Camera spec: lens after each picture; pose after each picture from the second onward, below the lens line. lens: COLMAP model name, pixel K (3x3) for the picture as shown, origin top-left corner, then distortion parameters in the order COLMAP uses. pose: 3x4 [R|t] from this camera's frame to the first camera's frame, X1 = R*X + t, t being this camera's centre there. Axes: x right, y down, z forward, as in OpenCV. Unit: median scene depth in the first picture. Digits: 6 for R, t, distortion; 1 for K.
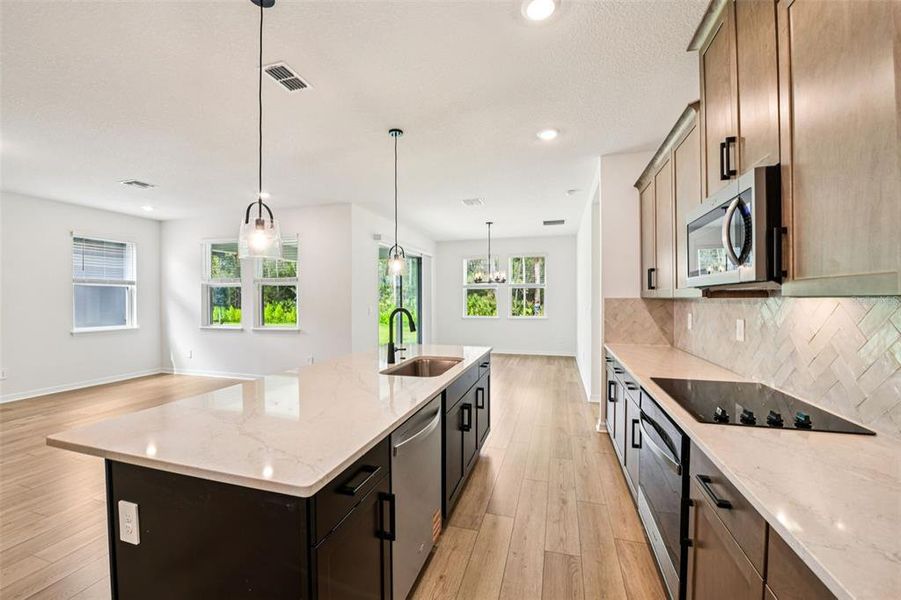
lens RADIAL K [[359.8, 0, 456.8], [0, 359.8, 304.2], [0, 0, 1]] dist [-0.017189, -0.000508]
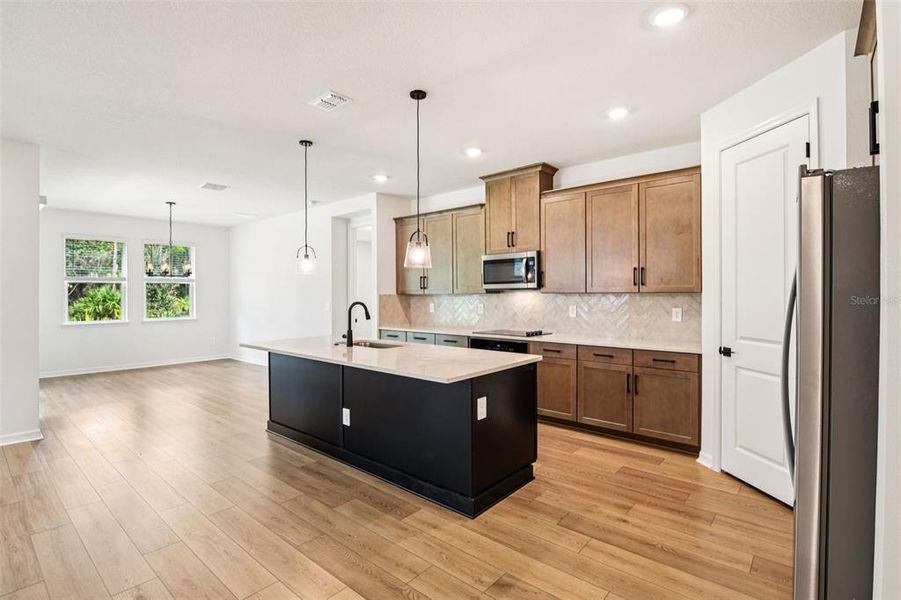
lens RADIAL K [[427.6, 0, 454.6], [0, 427.6, 298.5], [0, 0, 1]] dist [-0.002393, -0.000243]
pose [[0.404609, -0.009154, 0.914444, -1.028518], [0.019691, 0.999805, 0.001296, 0.002955], [-0.914278, 0.017482, 0.404711, 0.057293]]
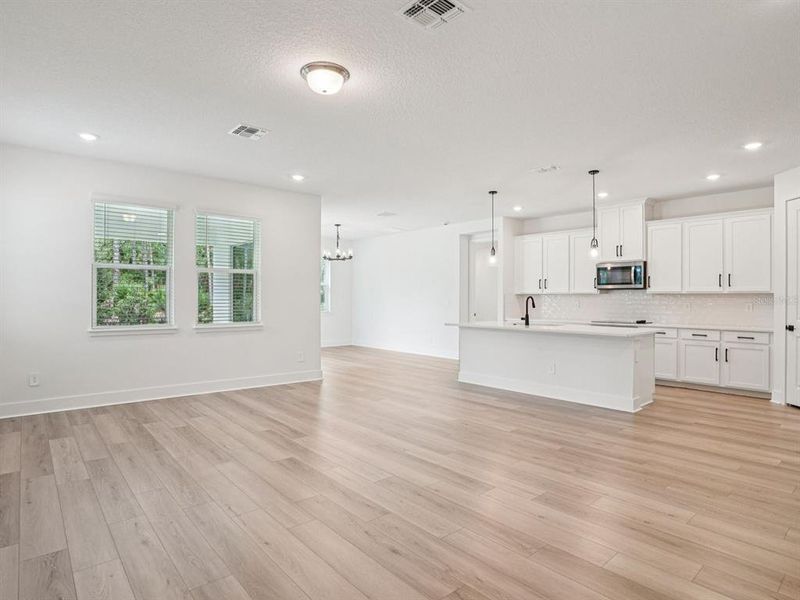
lens RADIAL K [[449.7, 0, 396.5], [0, 449.7, 298.8], [0, 0, 1]] dist [-0.052330, 0.000122]
pose [[0.544550, 0.001181, 0.838728, -1.885130], [0.013726, 0.999853, -0.010319, 0.028485], [-0.838616, 0.017131, 0.544453, 0.218652]]
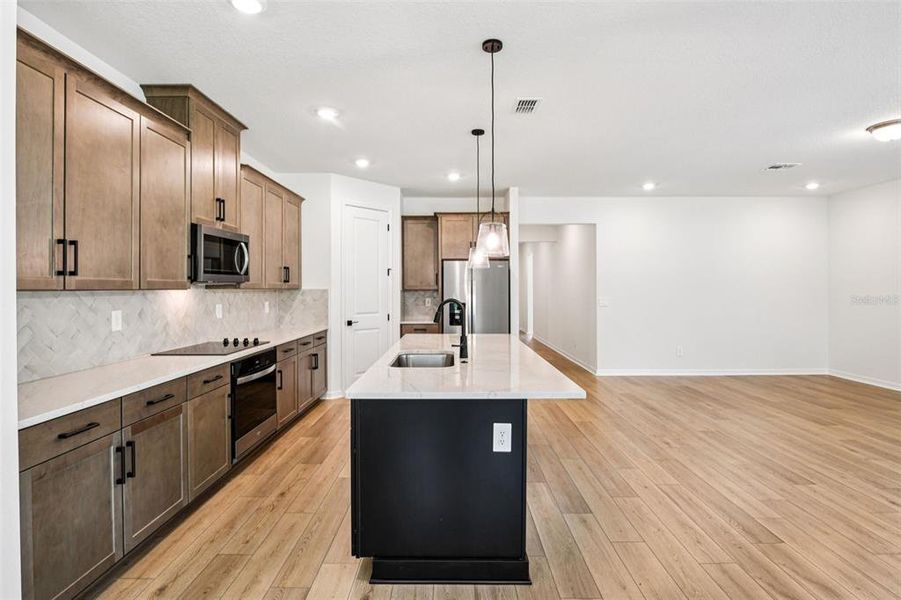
lens RADIAL K [[448.9, 0, 450.2], [0, 448.9, 286.9], [0, 0, 1]] dist [-0.007491, 0.000803]
pose [[-0.963612, 0.004771, -0.267264, 0.123232], [0.000773, 0.999886, 0.015064, -0.028160], [0.267305, 0.014310, -0.963506, 1.583857]]
